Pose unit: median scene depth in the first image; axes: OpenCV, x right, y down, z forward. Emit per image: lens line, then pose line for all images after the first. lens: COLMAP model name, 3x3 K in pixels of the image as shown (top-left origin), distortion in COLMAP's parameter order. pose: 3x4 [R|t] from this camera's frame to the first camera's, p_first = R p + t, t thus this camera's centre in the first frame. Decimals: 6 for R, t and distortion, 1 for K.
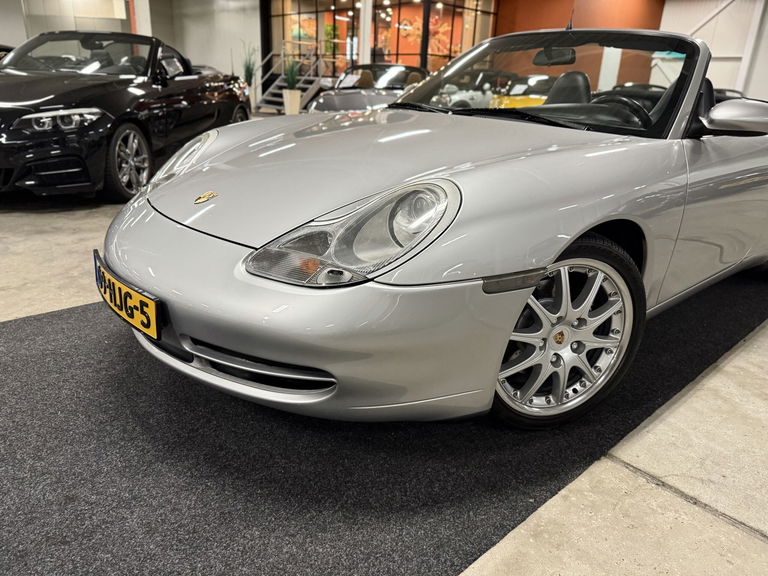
lens RADIAL K [[548.7, 0, 381.2], [0, 548.7, 287.8], [0, 0, 1]] dist [0.051354, -0.081590]
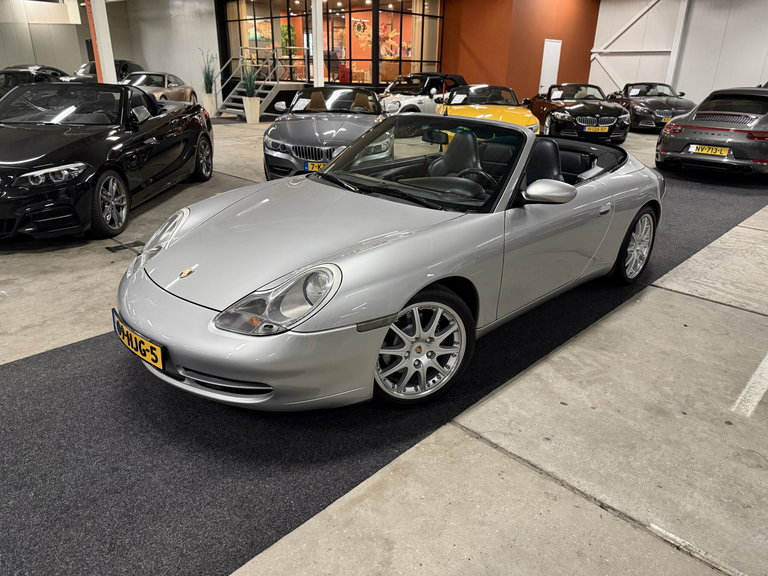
lens RADIAL K [[548.2, 0, 383.8], [0, 548.2, 282.9], [0, 0, 1]] dist [0.068412, -0.103610]
pose [[0.997435, -0.050370, 0.050863, 0.149212], [0.049314, 0.998546, 0.021793, -0.138674], [-0.051887, -0.019229, 0.998468, -0.558543]]
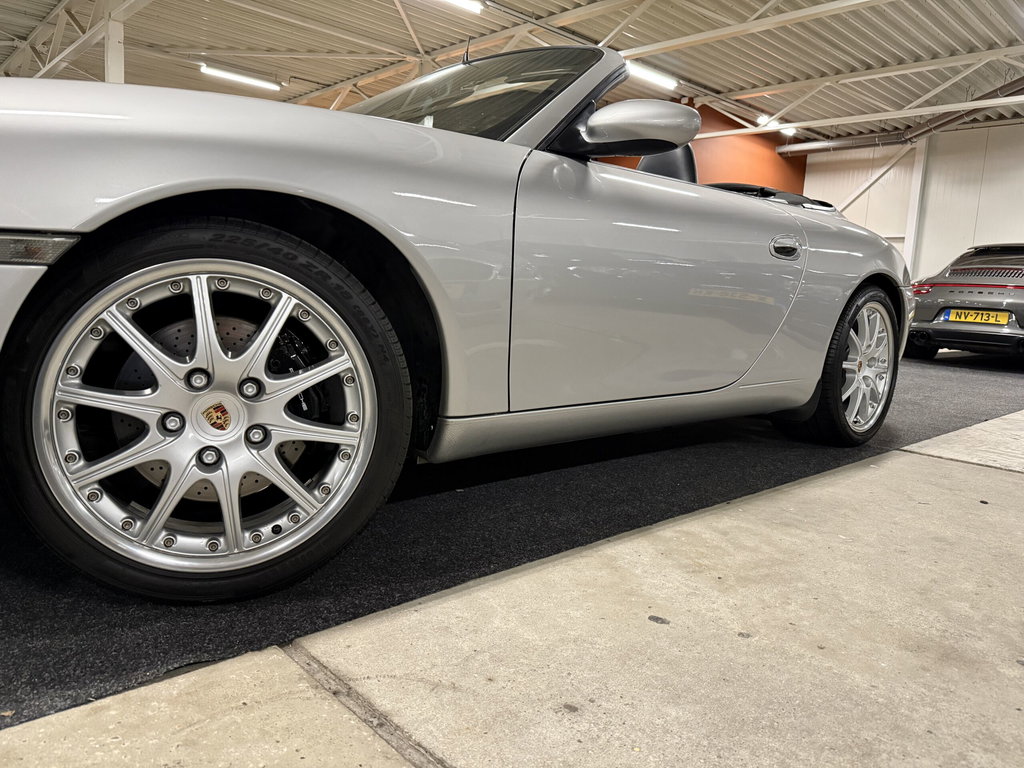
lens RADIAL K [[724.6, 0, 512.0], [0, 724.6, 384.0], [0, 0, 1]] dist [0.062941, -0.088022]
pose [[0.999700, 0.006035, 0.023724, 0.582249], [-0.000582, 0.974718, -0.223436, 0.214682], [-0.024473, 0.223355, 0.974430, 0.281006]]
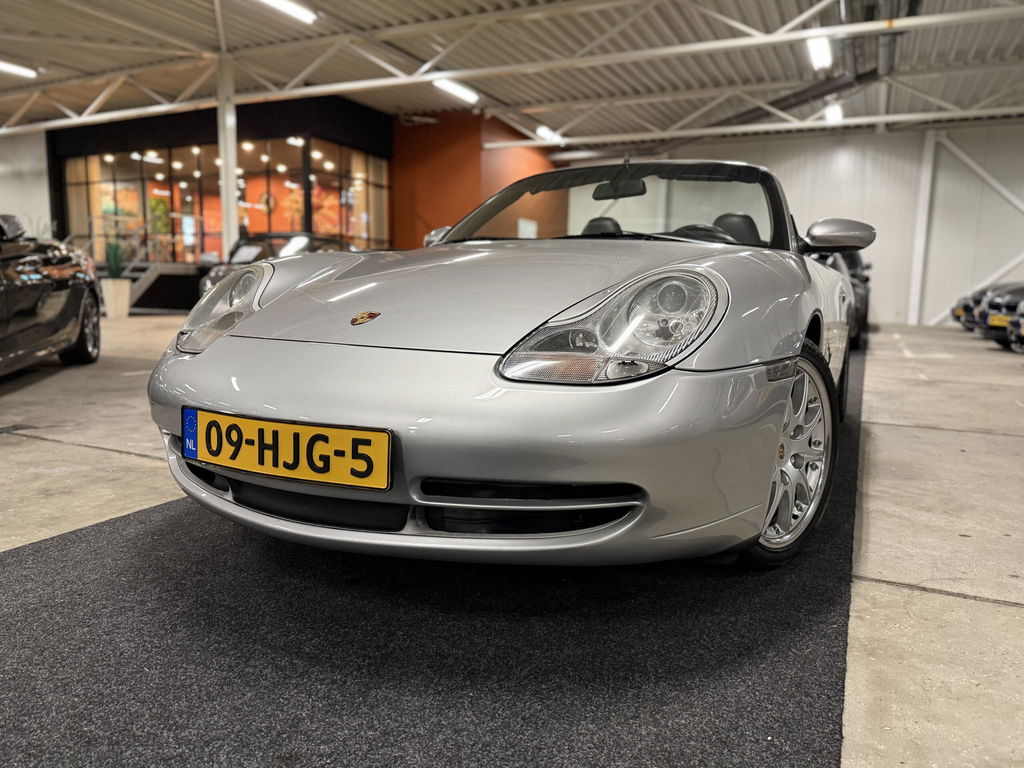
lens RADIAL K [[741.0, 0, 512.0], [0, 741.0, 384.0], [0, 0, 1]] dist [0.005235, -0.002791]
pose [[0.924686, -0.076537, 0.372958, -0.497902], [0.153888, 0.971136, -0.182247, 0.133019], [-0.348245, 0.225915, 0.909774, 0.046109]]
